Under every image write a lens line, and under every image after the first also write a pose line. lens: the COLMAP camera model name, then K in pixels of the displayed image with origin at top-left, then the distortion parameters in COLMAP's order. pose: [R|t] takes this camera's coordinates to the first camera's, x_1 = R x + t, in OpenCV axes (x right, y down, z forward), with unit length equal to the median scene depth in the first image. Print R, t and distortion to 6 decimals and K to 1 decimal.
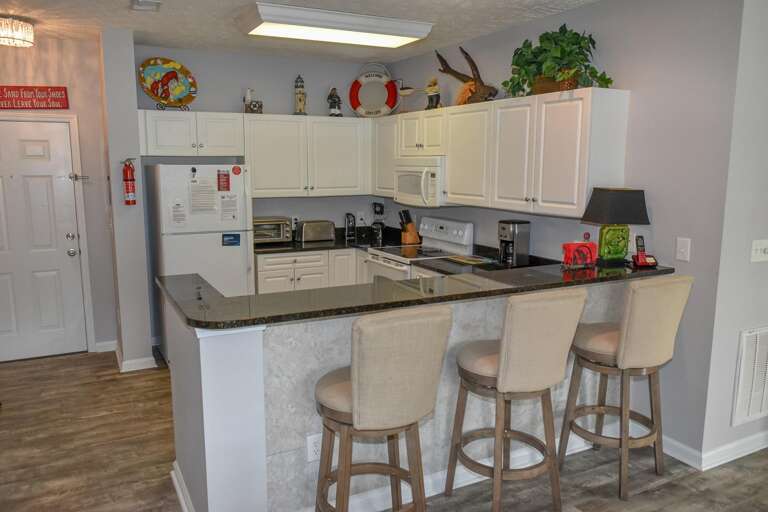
lens RADIAL K [[607.0, 0, 385.9], [0, 607.0, 256.5], [0, 0, 1]] dist [-0.016626, 0.002854]
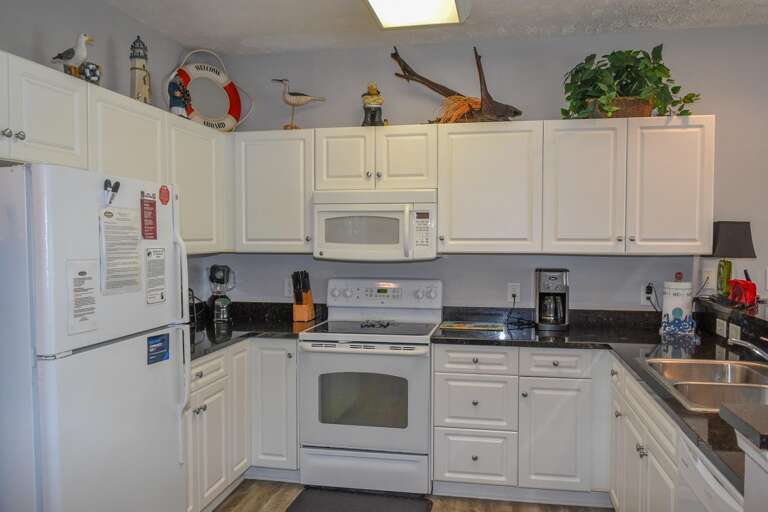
lens RADIAL K [[607.0, 0, 385.5], [0, 607.0, 256.5], [0, 0, 1]] dist [-0.016626, 0.002854]
pose [[0.614355, -0.029253, 0.788487, -0.507338], [0.124437, 0.990399, -0.060211, -0.047385], [-0.779155, 0.135108, 0.612097, 0.594041]]
